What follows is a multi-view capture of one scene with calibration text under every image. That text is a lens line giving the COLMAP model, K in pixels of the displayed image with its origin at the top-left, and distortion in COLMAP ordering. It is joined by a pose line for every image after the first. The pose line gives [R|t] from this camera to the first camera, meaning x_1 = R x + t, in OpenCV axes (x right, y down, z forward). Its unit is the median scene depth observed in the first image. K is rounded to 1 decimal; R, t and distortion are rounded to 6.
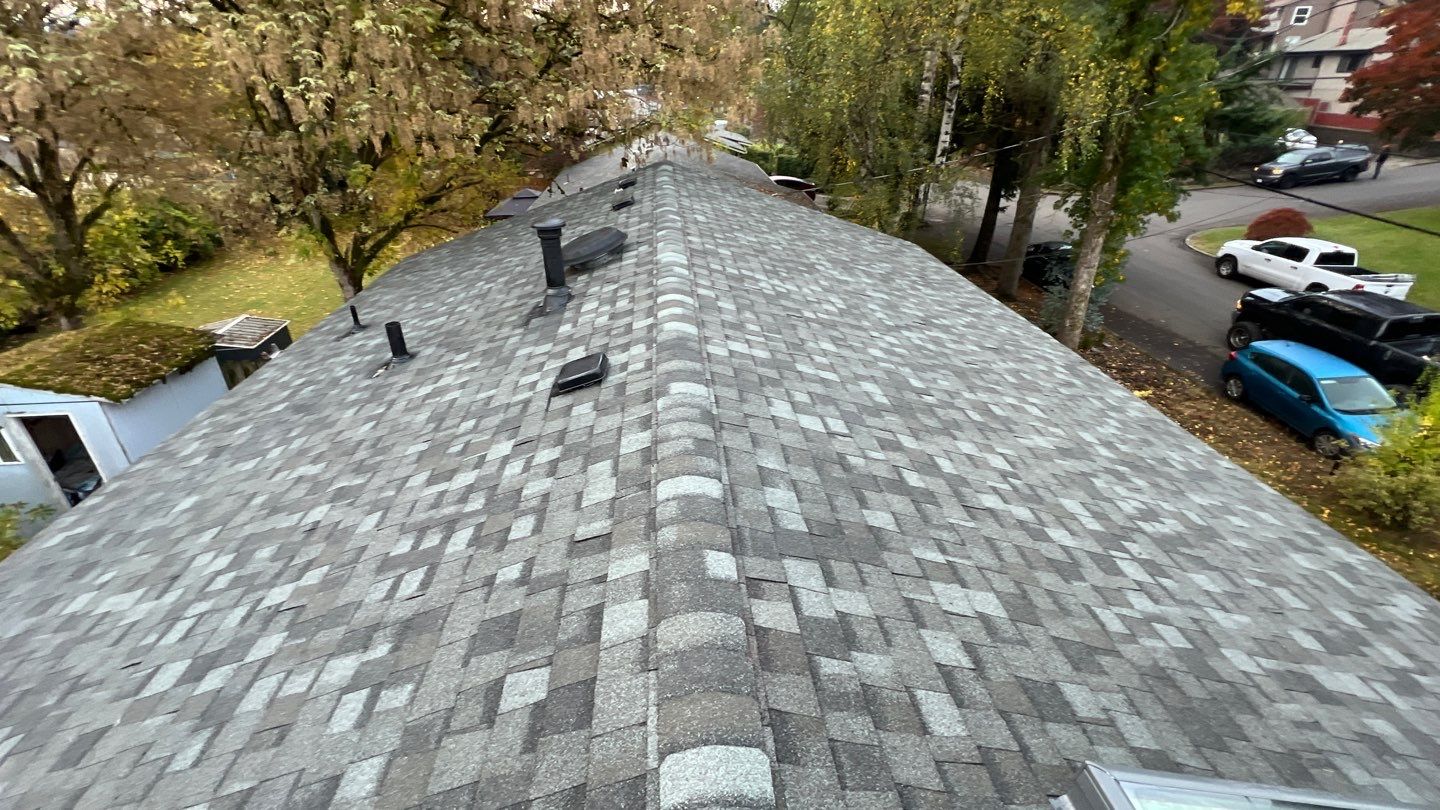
lens RADIAL K [[638.6, 0, 718.4], [0, 638.6, 406.0], [0, 0, 1]] dist [-0.001953, 0.000657]
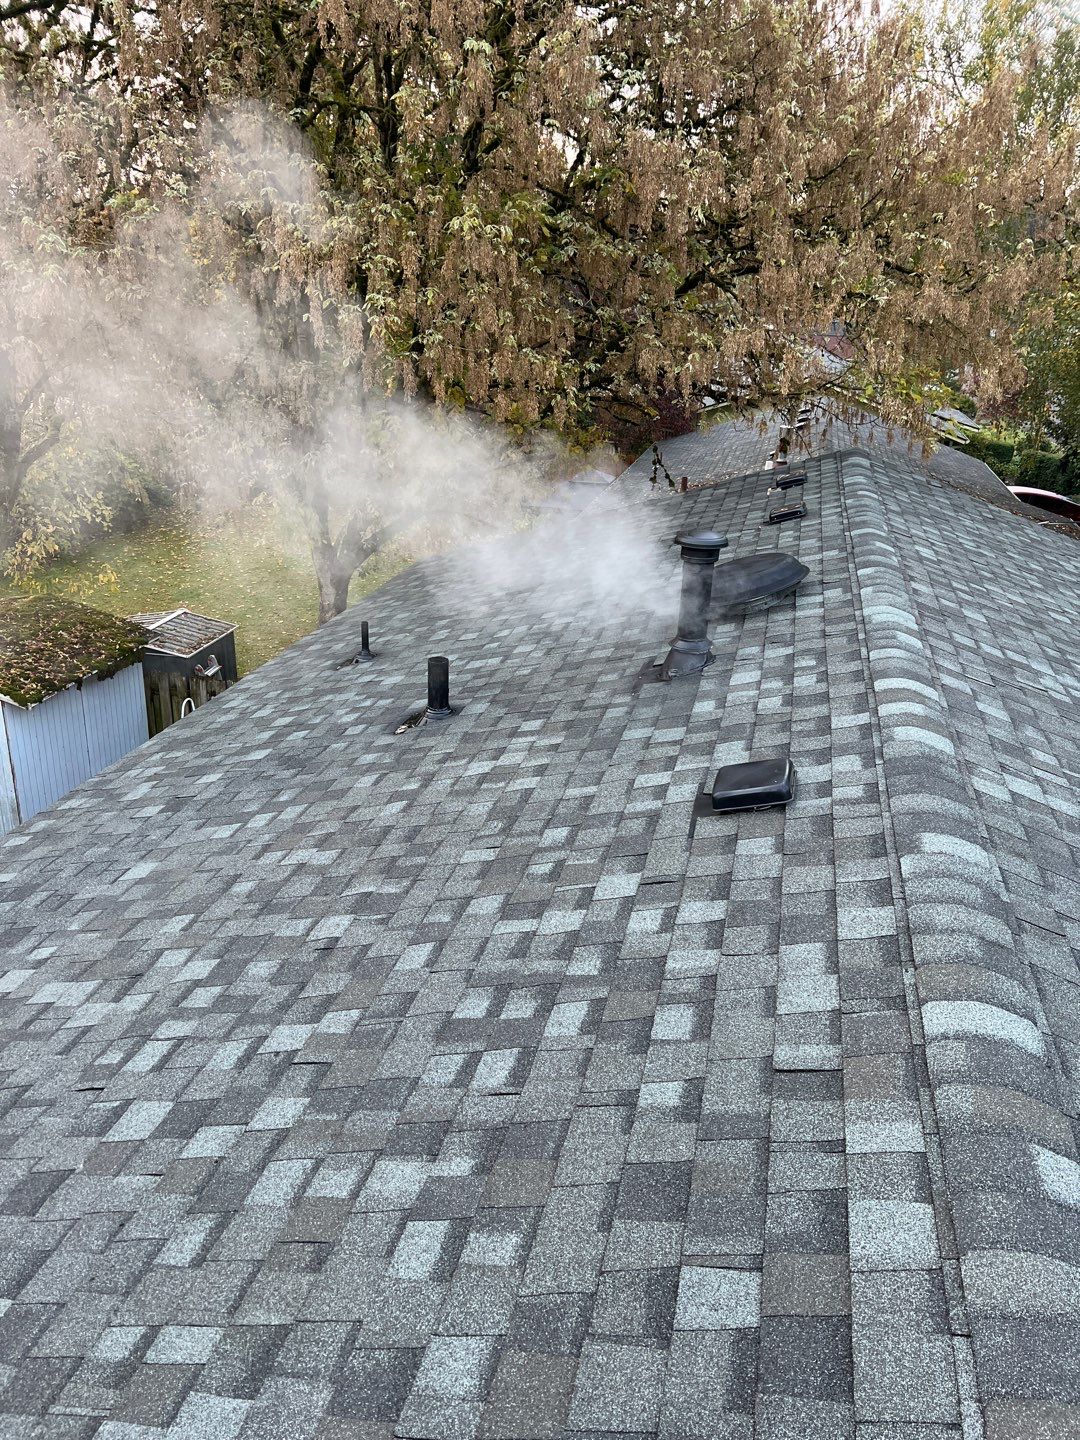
lens RADIAL K [[1073.8, 0, 530.1], [0, 1073.8, 733.9], [0, 0, 1]] dist [0.051112, -0.060583]
pose [[0.947469, 0.159482, -0.277252, -0.091171], [-0.185212, 0.980269, -0.069060, 0.006356], [0.260767, 0.116783, 0.958312, -0.034003]]
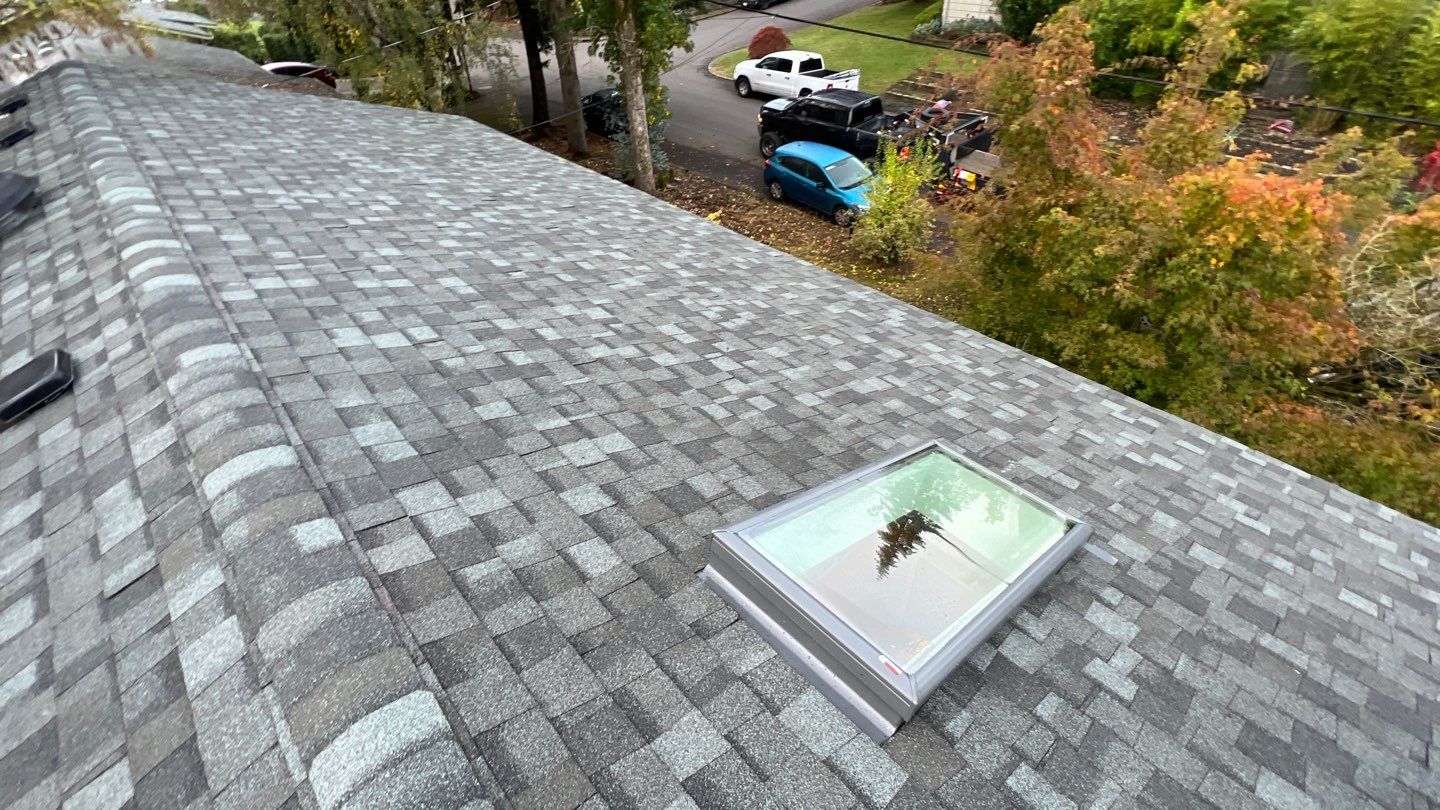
lens RADIAL K [[638.6, 0, 718.5], [0, 638.6, 406.5], [0, 0, 1]] dist [-0.001953, 0.000657]
pose [[0.799880, -0.393850, 0.452852, 0.043231], [0.307453, 0.916926, 0.254399, 0.015077], [-0.515427, -0.064258, 0.854521, 0.000639]]
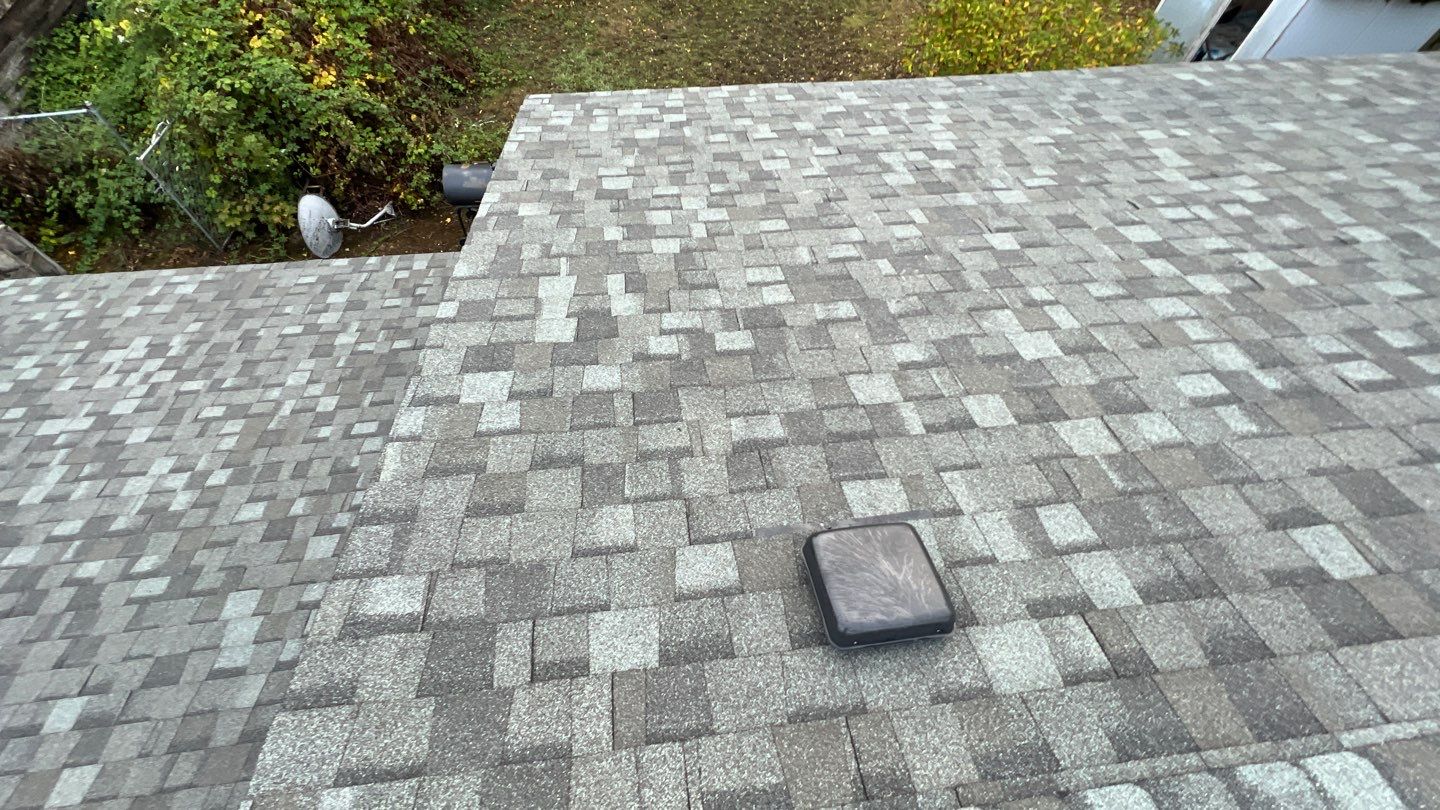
lens RADIAL K [[638.6, 0, 721.4], [0, 638.6, 405.4], [0, 0, 1]] dist [-0.001953, 0.000657]
pose [[0.040955, 0.859227, -0.509952, -0.024192], [-0.493505, 0.461175, 0.737407, 0.043822], [0.868778, 0.221464, 0.442921, -0.038262]]
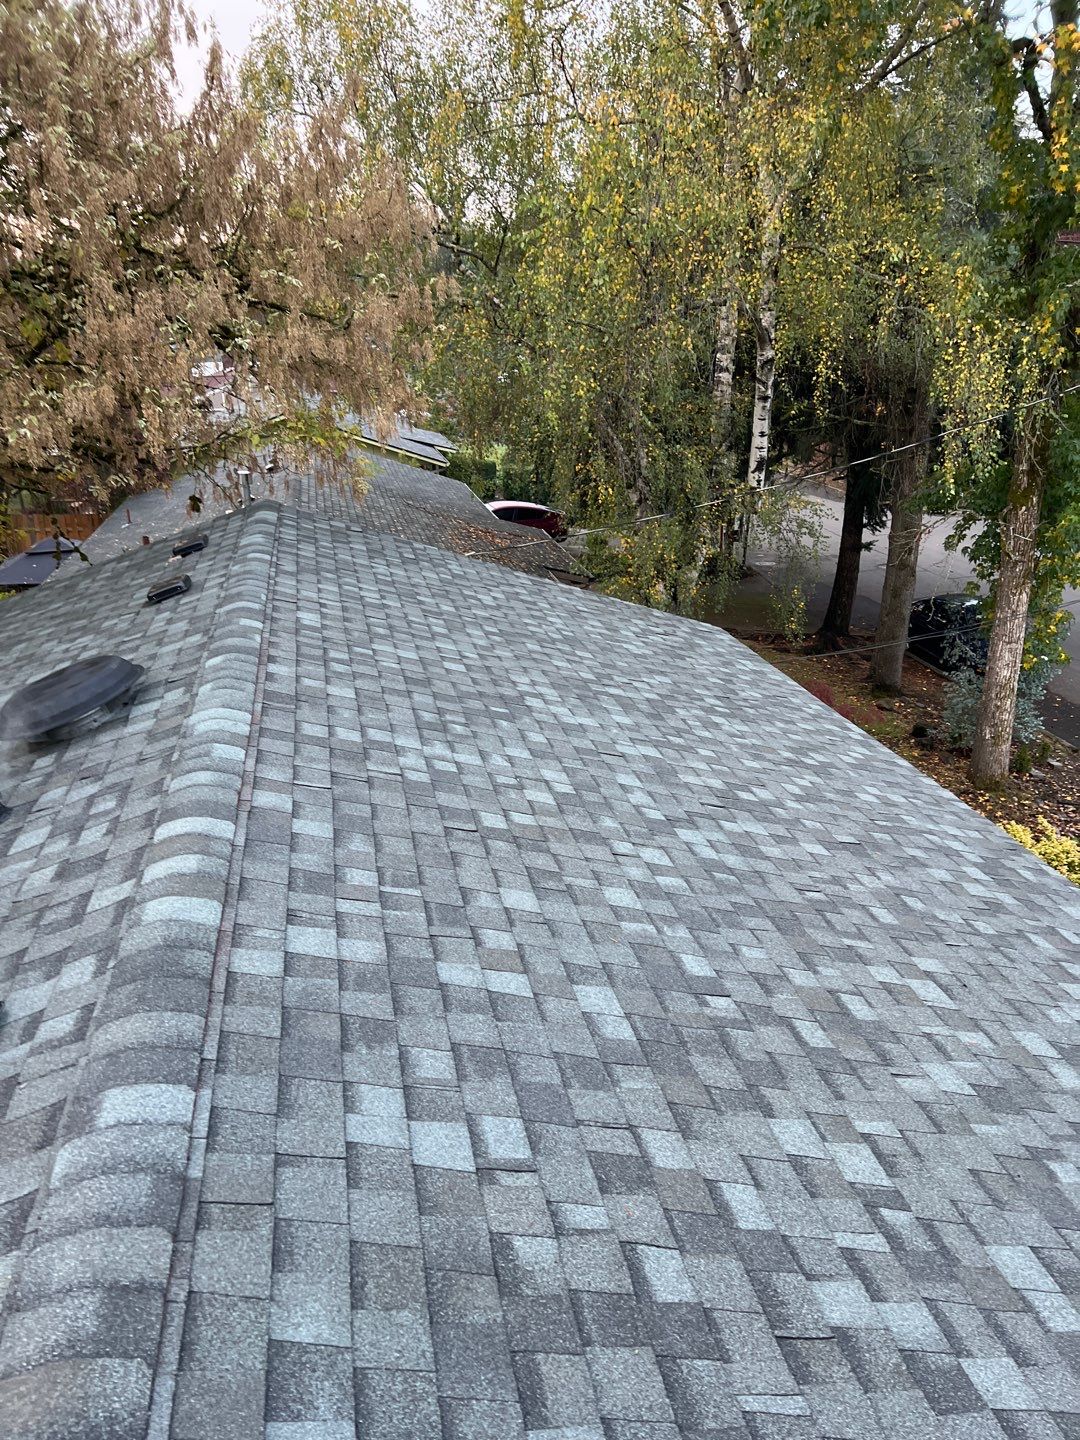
lens RADIAL K [[1073.8, 0, 558.3], [0, 1073.8, 739.7], [0, 0, 1]] dist [0.051112, -0.060583]
pose [[0.992113, -0.052260, 0.113935, 0.092858], [0.065371, 0.991264, -0.114552, -0.098473], [-0.106953, 0.121097, 0.986862, 0.125540]]
